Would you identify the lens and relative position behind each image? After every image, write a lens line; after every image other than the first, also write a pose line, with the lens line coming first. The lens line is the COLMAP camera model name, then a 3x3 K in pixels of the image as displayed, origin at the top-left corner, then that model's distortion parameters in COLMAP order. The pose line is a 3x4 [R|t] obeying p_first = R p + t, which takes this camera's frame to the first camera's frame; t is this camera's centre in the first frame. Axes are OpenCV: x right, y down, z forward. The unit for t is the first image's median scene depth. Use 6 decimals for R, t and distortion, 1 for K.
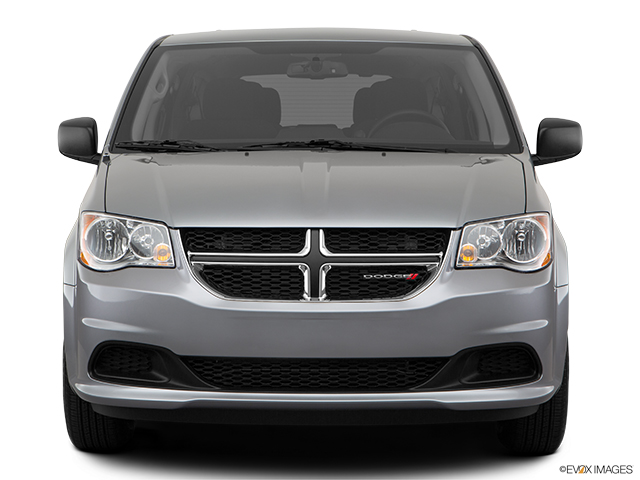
lens RADIAL K [[1518.7, 0, 320.0], [0, 1518.7, 240.0], [0, 0, 1]] dist [0.448077, -0.091524]
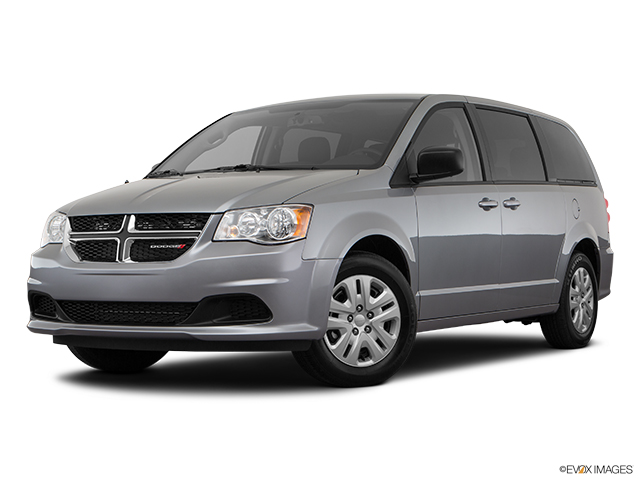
lens RADIAL K [[1186.4, 0, 320.0], [0, 1186.4, 240.0], [0, 0, 1]] dist [0.025761, -0.012715]
pose [[0.854786, -0.016200, -0.518727, 0.747076], [-0.021337, 0.997571, -0.066313, 0.088736], [0.518542, 0.067752, 0.852364, 0.116922]]
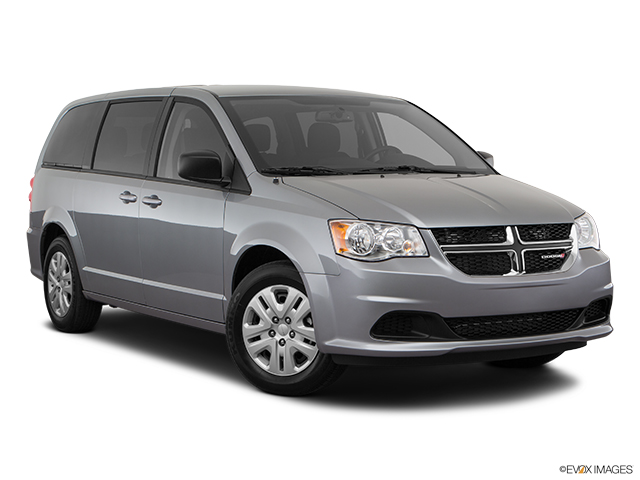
lens RADIAL K [[1186.4, 0, 320.0], [0, 1186.4, 240.0], [0, 0, 1]] dist [0.025761, -0.012715]
pose [[0.860689, -0.031467, 0.508157, -0.742391], [0.035148, 0.999379, 0.002353, -0.002999], [-0.507916, 0.015836, 0.861261, 0.105899]]
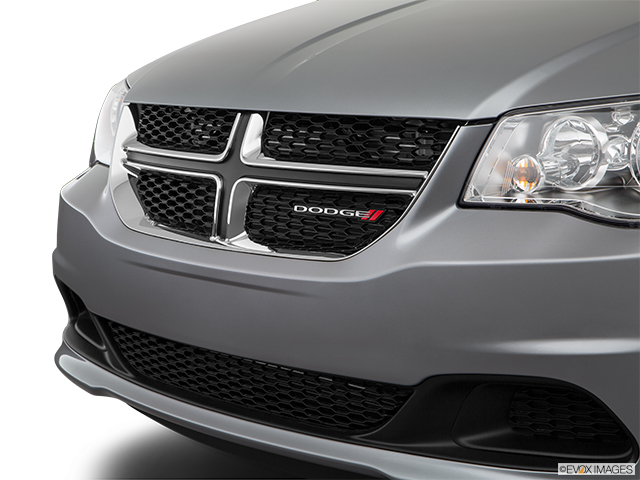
lens RADIAL K [[1518.7, 0, 320.0], [0, 1518.7, 240.0], [0, 0, 1]] dist [0.448077, -0.091524]
pose [[0.671523, 0.090151, -0.735479, 0.412867], [-0.035830, 0.995361, 0.089292, -0.011609], [0.740117, -0.033609, 0.671638, 0.651674]]
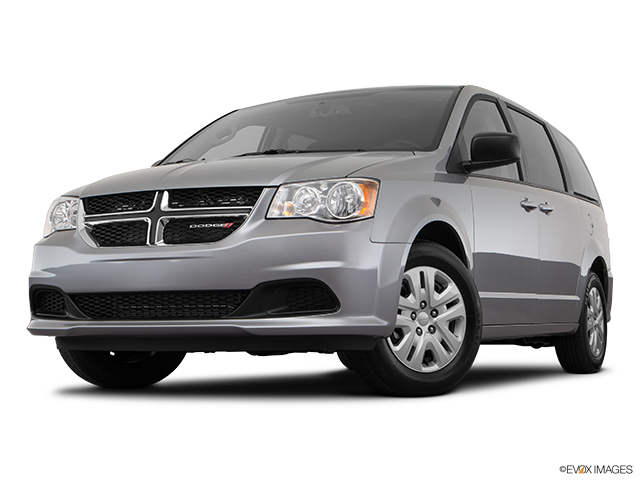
lens RADIAL K [[1118.3, 0, 320.0], [0, 1118.3, 240.0], [0, 0, 1]] dist [0.010438, 0.044873]
pose [[0.899857, -0.041158, -0.434239, 0.510042], [-0.018172, 0.991136, -0.131600, 0.150655], [0.435806, 0.126312, 0.891133, 0.239781]]
